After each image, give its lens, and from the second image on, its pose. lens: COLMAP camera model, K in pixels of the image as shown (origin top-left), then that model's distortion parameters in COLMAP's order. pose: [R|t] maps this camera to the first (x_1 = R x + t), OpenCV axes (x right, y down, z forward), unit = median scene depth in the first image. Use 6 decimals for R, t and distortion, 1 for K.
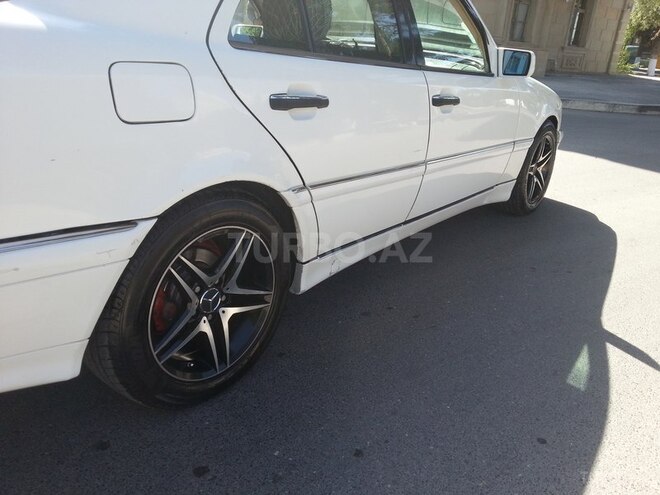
lens RADIAL K [[546.5, 0, 330.0], [0, 546.5, 247.5], [0, 0, 1]] dist [-0.002632, 0.077469]
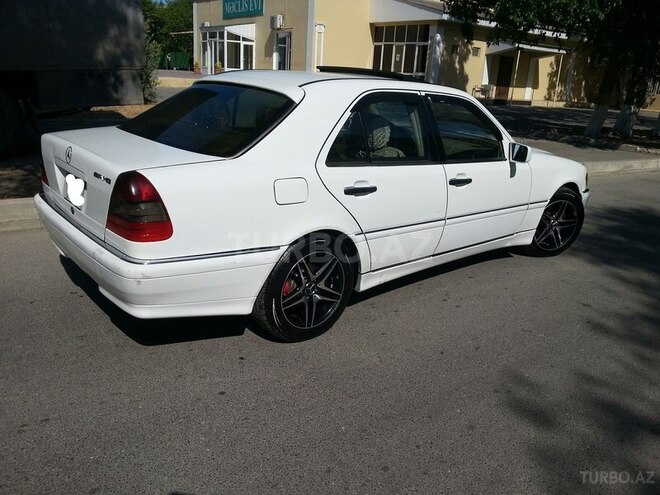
lens RADIAL K [[546.5, 0, 330.0], [0, 546.5, 247.5], [0, 0, 1]] dist [-0.002632, 0.077469]
pose [[0.981257, 0.057689, -0.183868, 0.183396], [-0.067023, 0.996738, -0.044956, 0.031234], [0.180675, 0.056436, 0.981922, -0.822140]]
